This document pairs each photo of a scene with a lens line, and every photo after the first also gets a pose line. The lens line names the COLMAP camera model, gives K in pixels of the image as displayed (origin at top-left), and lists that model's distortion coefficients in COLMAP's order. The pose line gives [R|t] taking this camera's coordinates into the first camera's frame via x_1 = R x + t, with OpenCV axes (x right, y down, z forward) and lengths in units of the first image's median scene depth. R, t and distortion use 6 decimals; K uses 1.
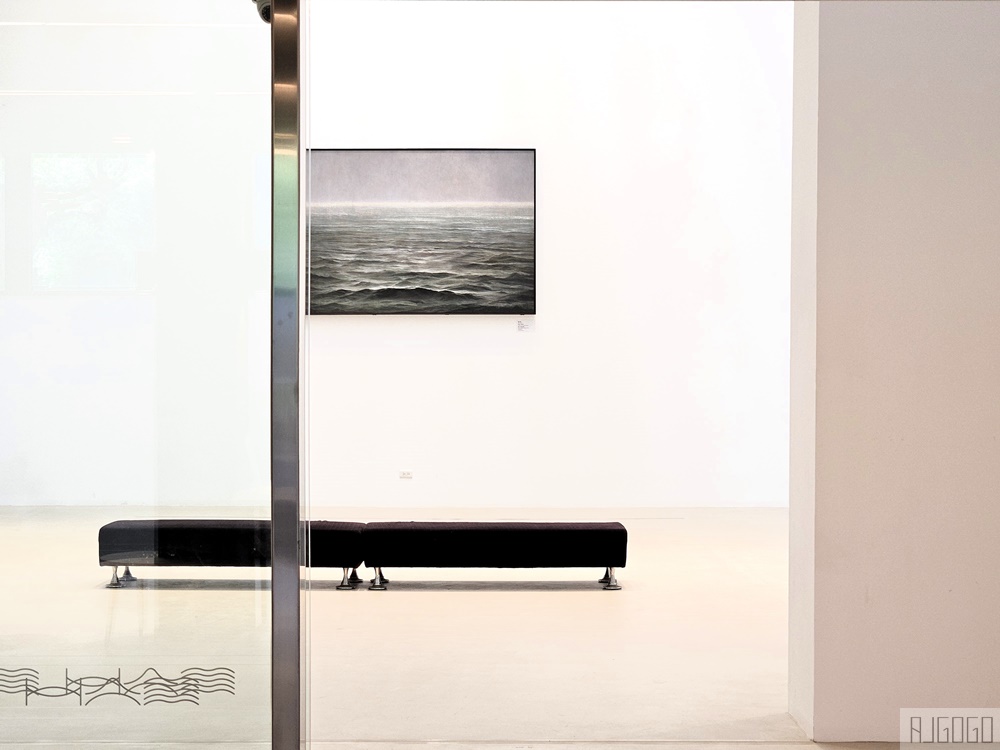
lens RADIAL K [[1975.0, 0, 500.0], [0, 1975.0, 375.0], [0, 0, 1]] dist [-0.620465, 2.190010]
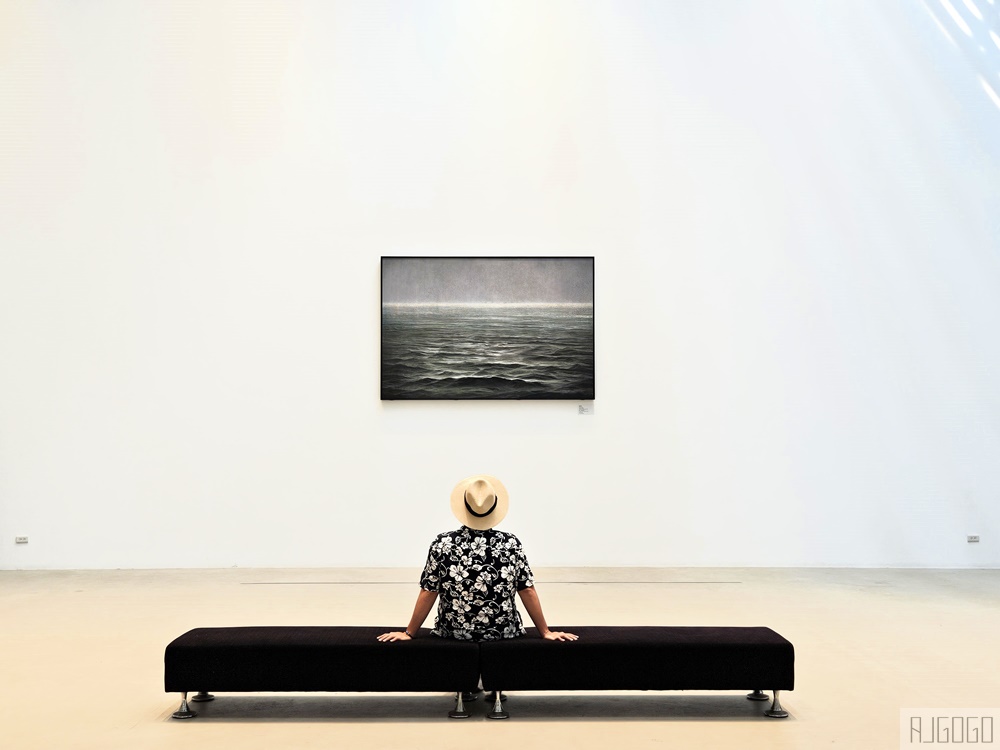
lens RADIAL K [[1009.6, 0, 497.3], [0, 1009.6, 398.0], [0, 0, 1]] dist [-0.009370, -0.018549]
pose [[0.999742, -0.002376, 0.022590, -0.053195], [0.003244, 0.999254, -0.038483, -0.008760], [-0.022482, 0.038546, 0.999004, 0.404573]]
